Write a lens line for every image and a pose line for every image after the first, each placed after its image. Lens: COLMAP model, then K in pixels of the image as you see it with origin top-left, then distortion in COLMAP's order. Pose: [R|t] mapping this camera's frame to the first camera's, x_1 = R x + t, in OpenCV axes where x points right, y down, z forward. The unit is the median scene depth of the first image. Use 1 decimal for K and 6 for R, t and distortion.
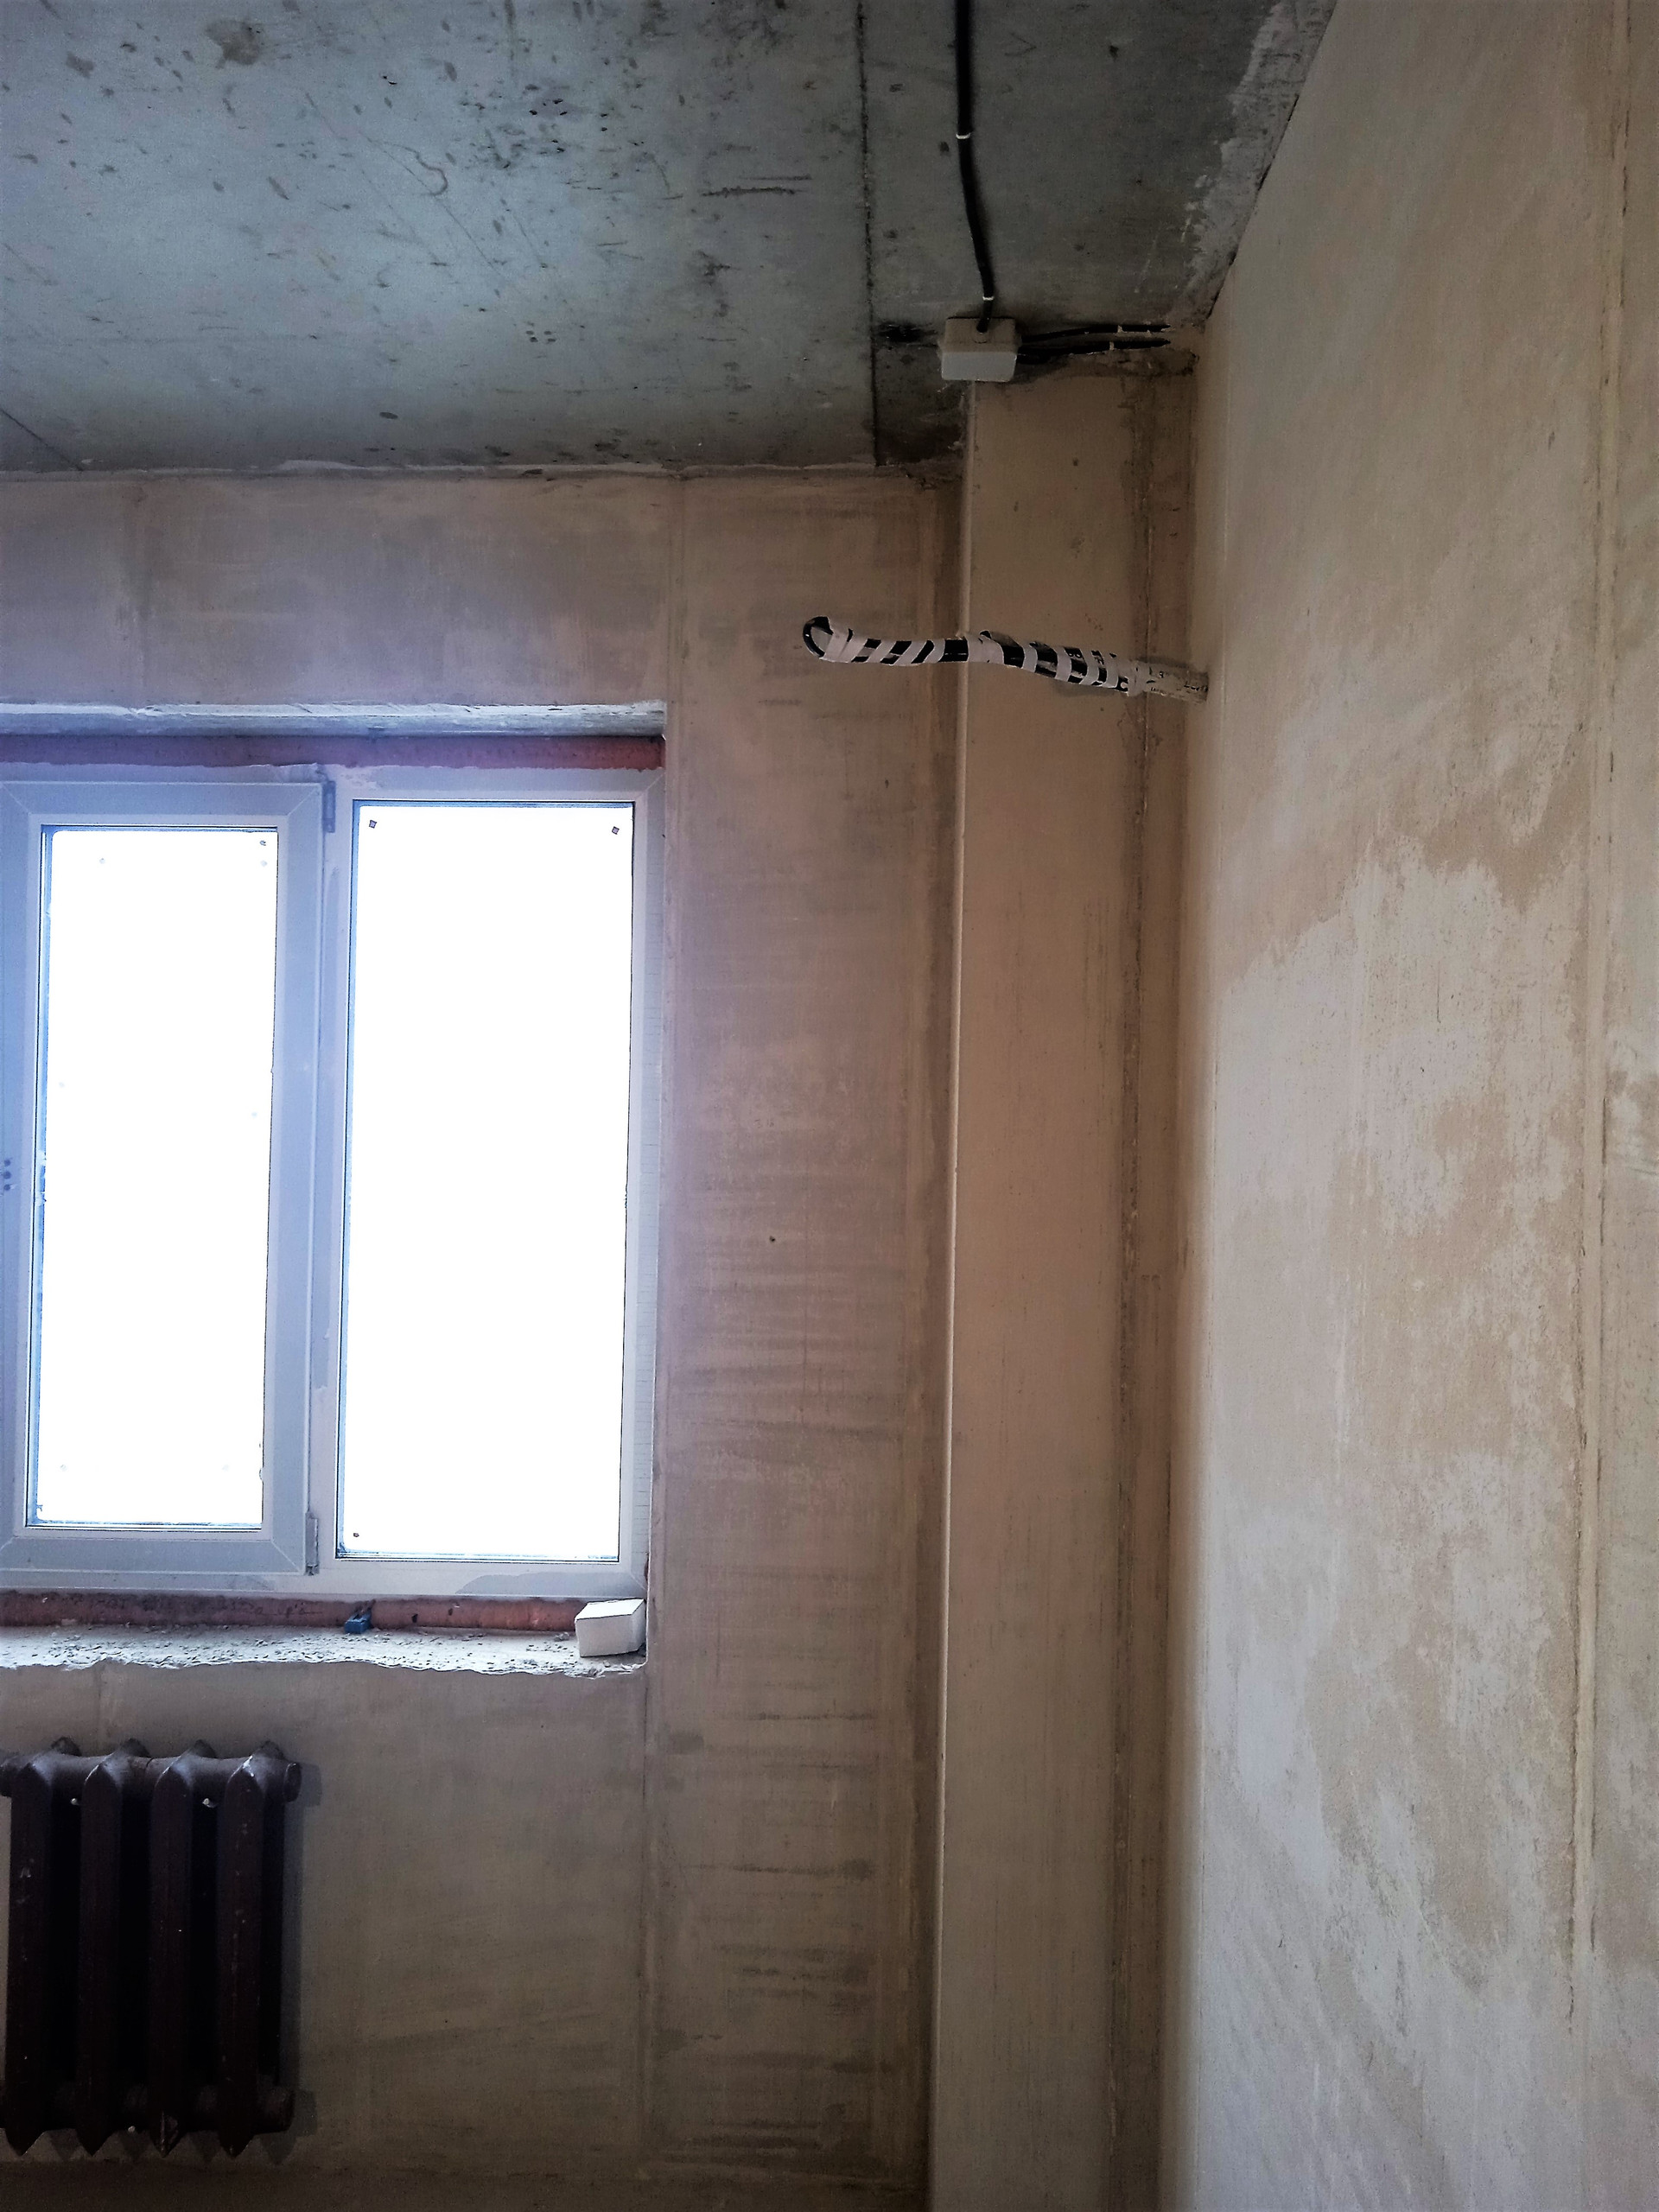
lens RADIAL K [[1886.3, 0, 843.1], [0, 1886.3, 1100.7], [0, 0, 1]] dist [0.041292, -0.035922]
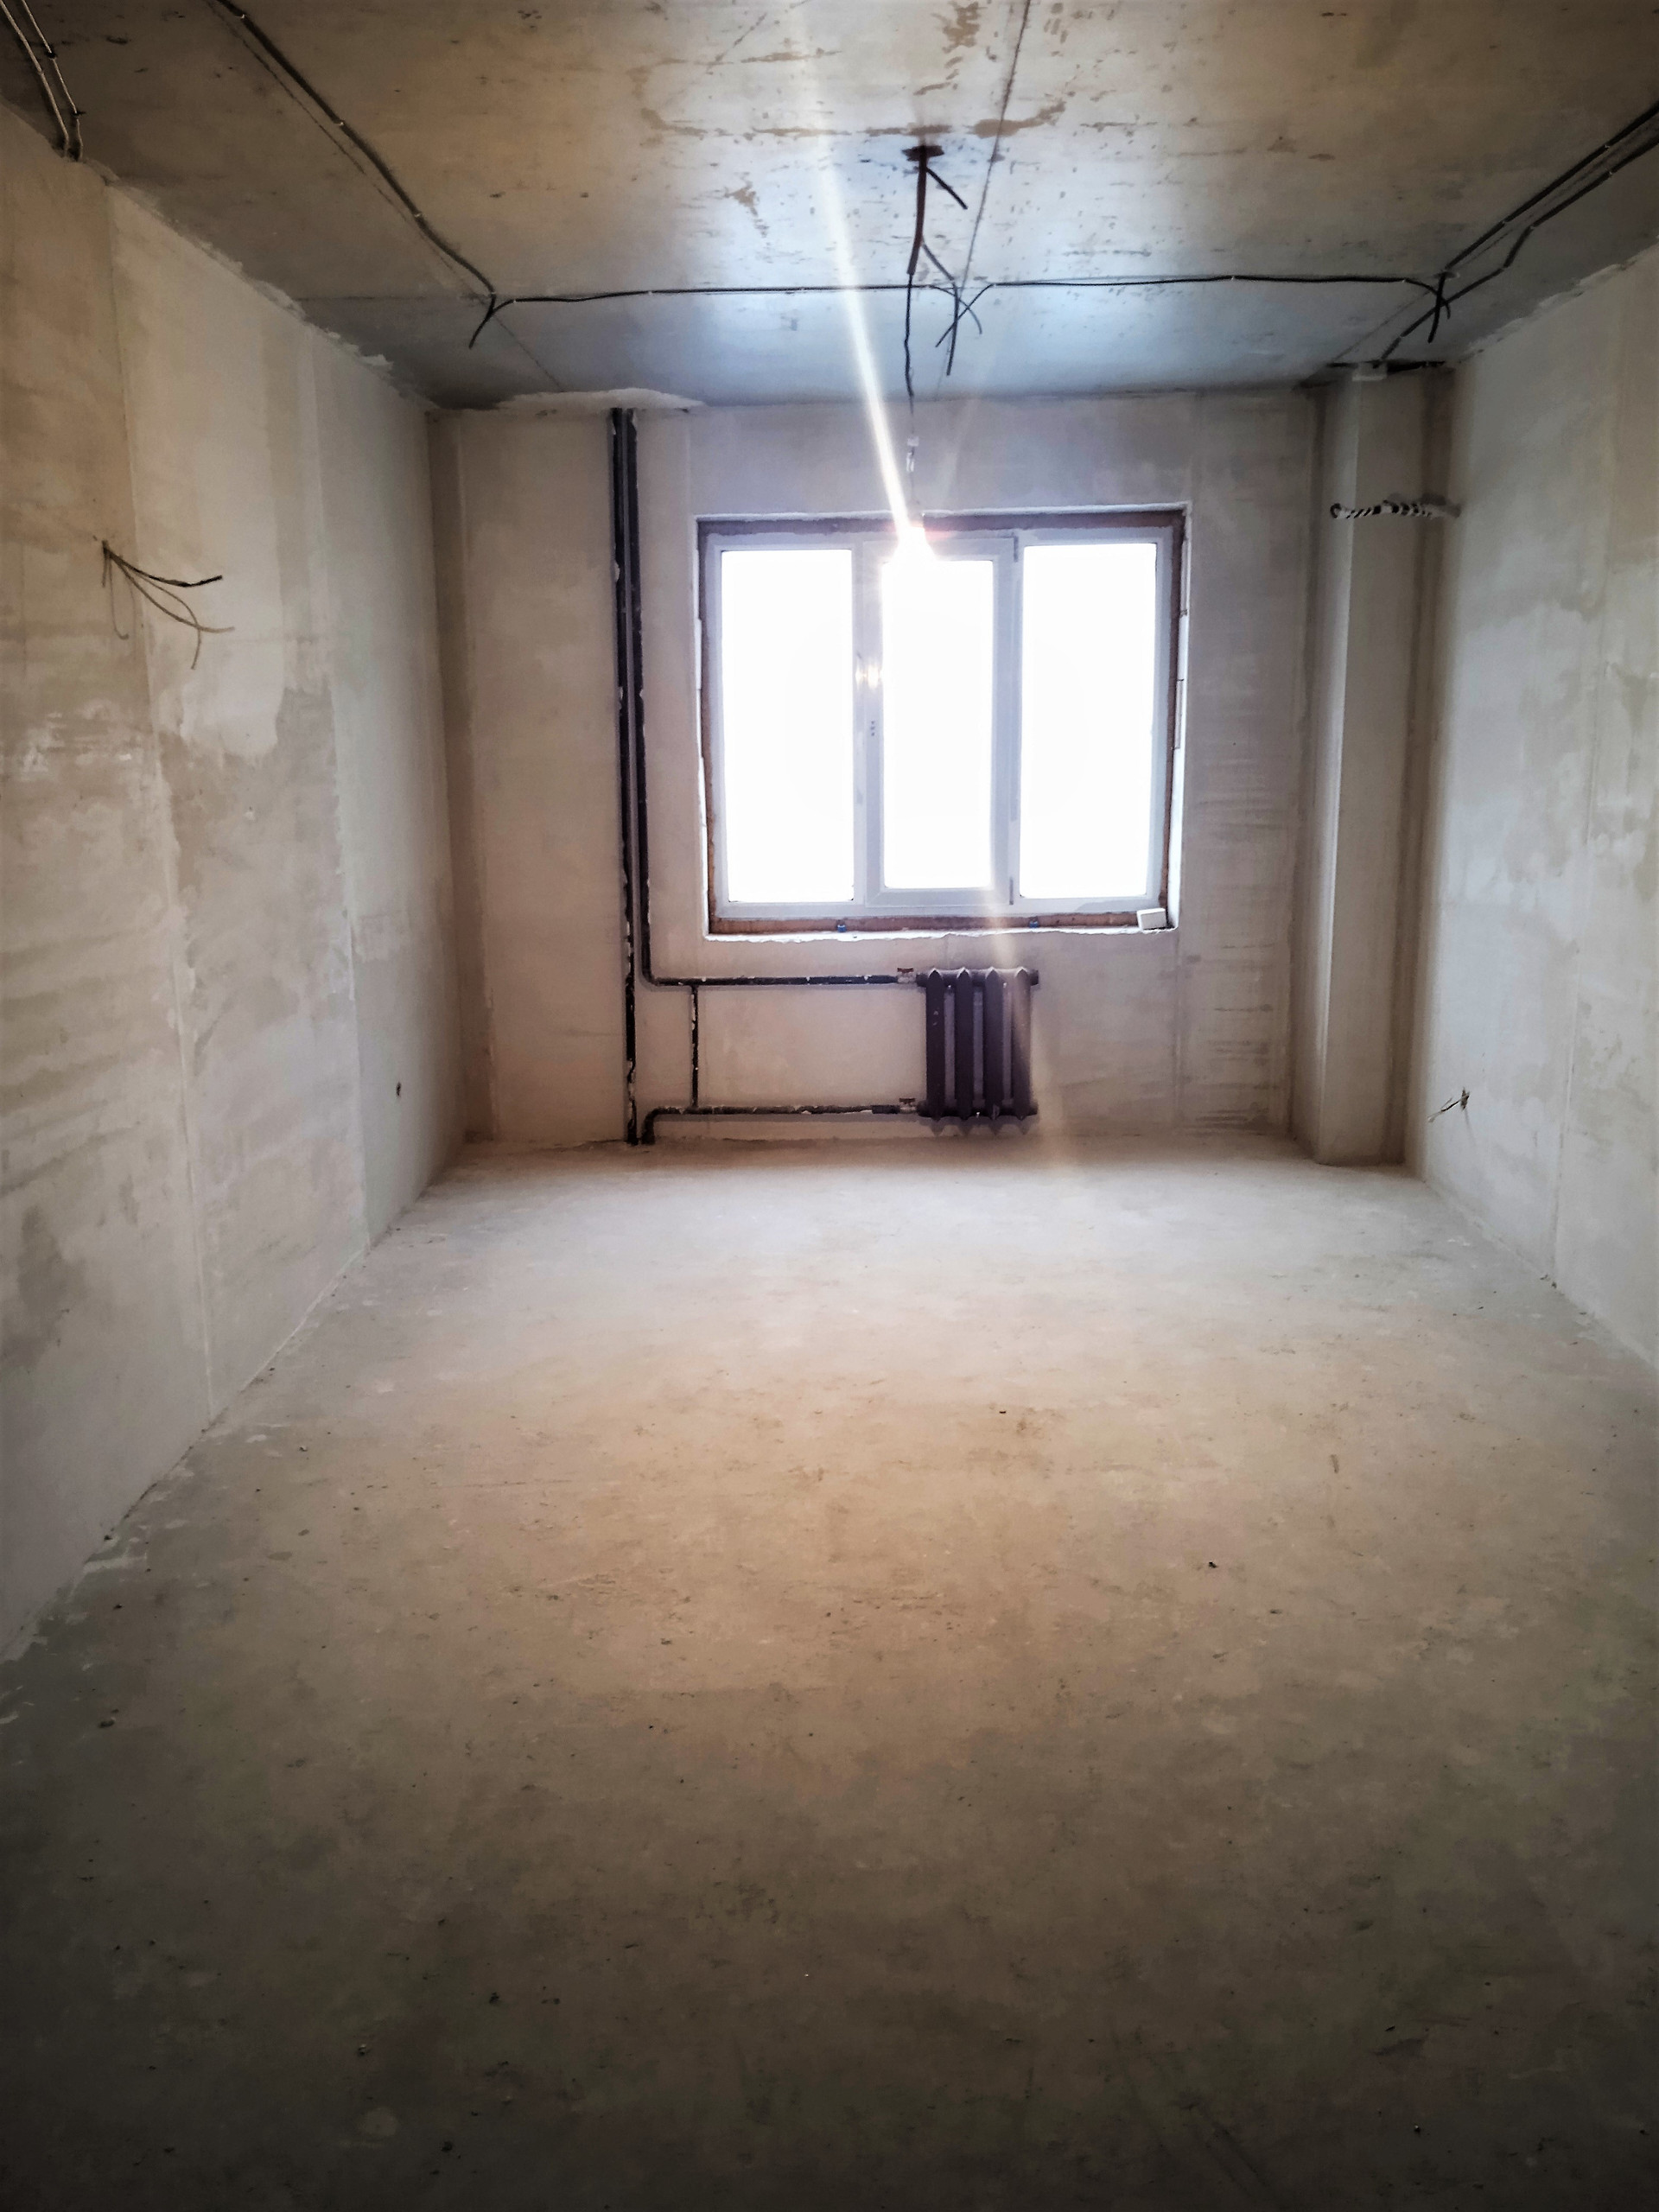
lens RADIAL K [[1886.3, 0, 843.1], [0, 1886.3, 1100.7], [0, 0, 1]] dist [0.041292, -0.035922]
pose [[0.999478, -0.026920, 0.017865, -0.572397], [0.022691, 0.978497, 0.205007, 0.015451], [-0.022999, -0.204495, 0.978597, -1.355498]]
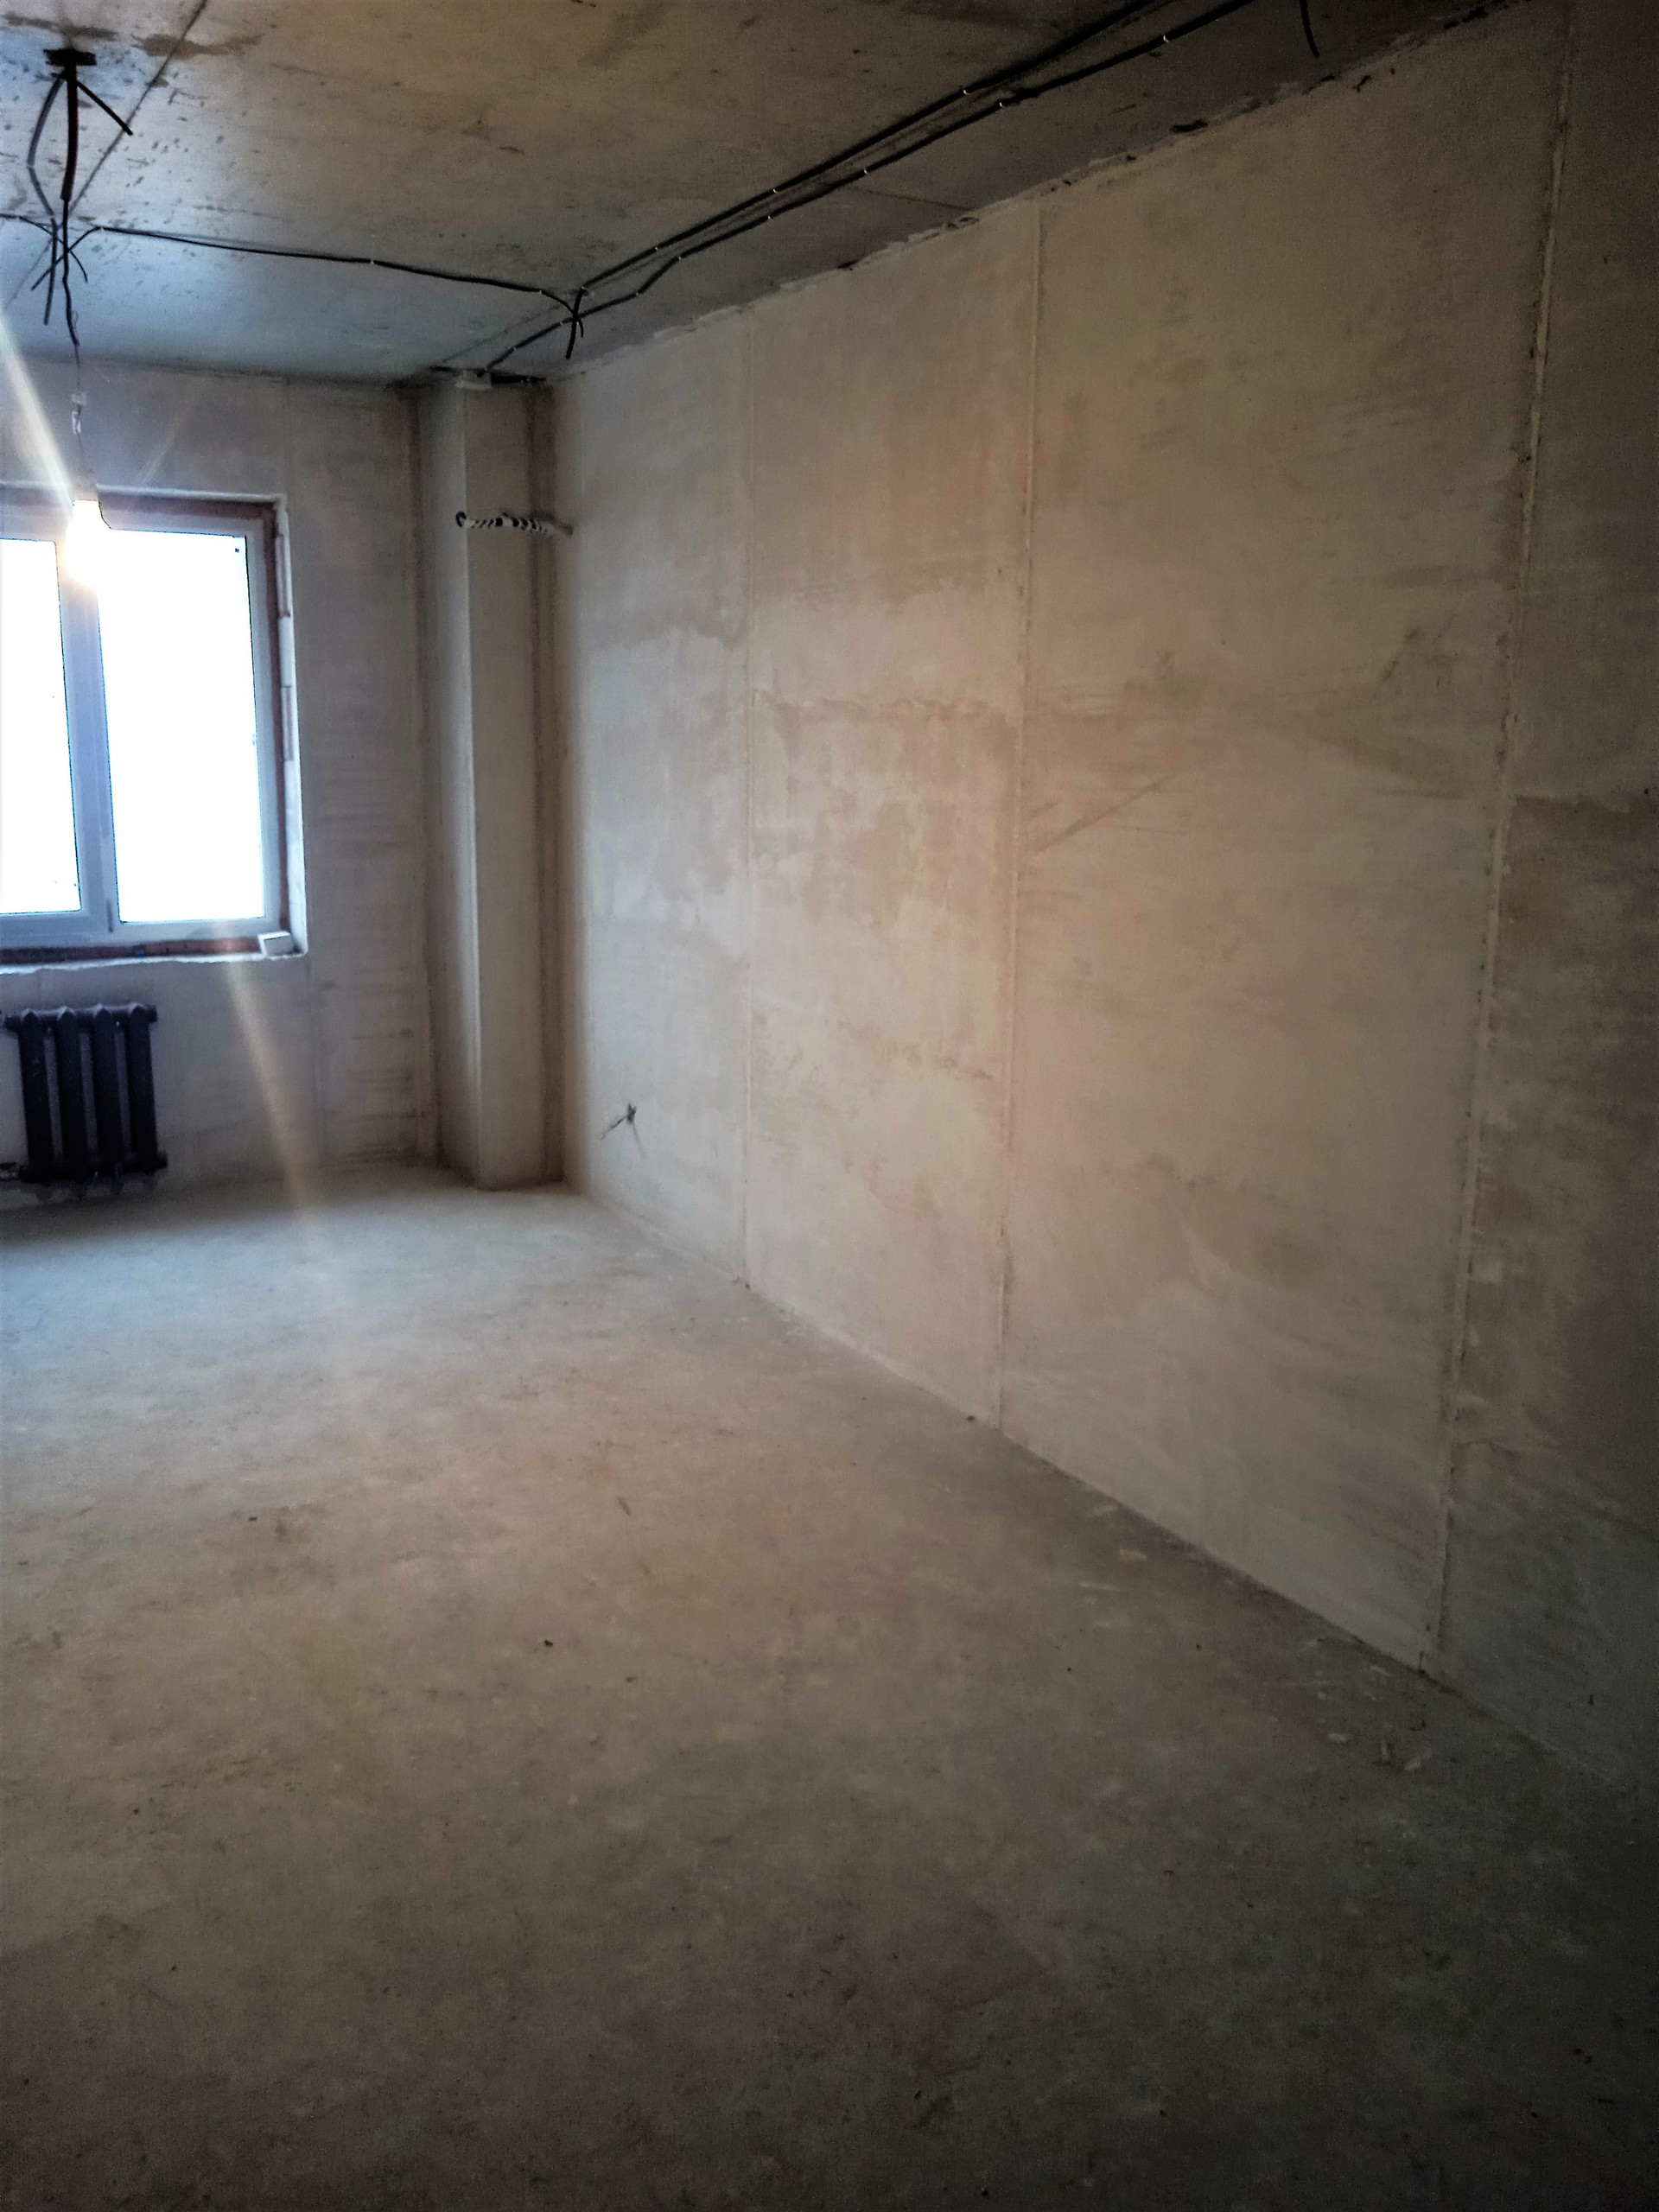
lens RADIAL K [[1886.3, 0, 843.1], [0, 1886.3, 1100.7], [0, 0, 1]] dist [0.041292, -0.035922]
pose [[0.845114, -0.106159, 0.523939, -0.752772], [-0.006023, 0.978131, 0.207902, 0.003780], [-0.534552, -0.178857, 0.825993, -1.192118]]
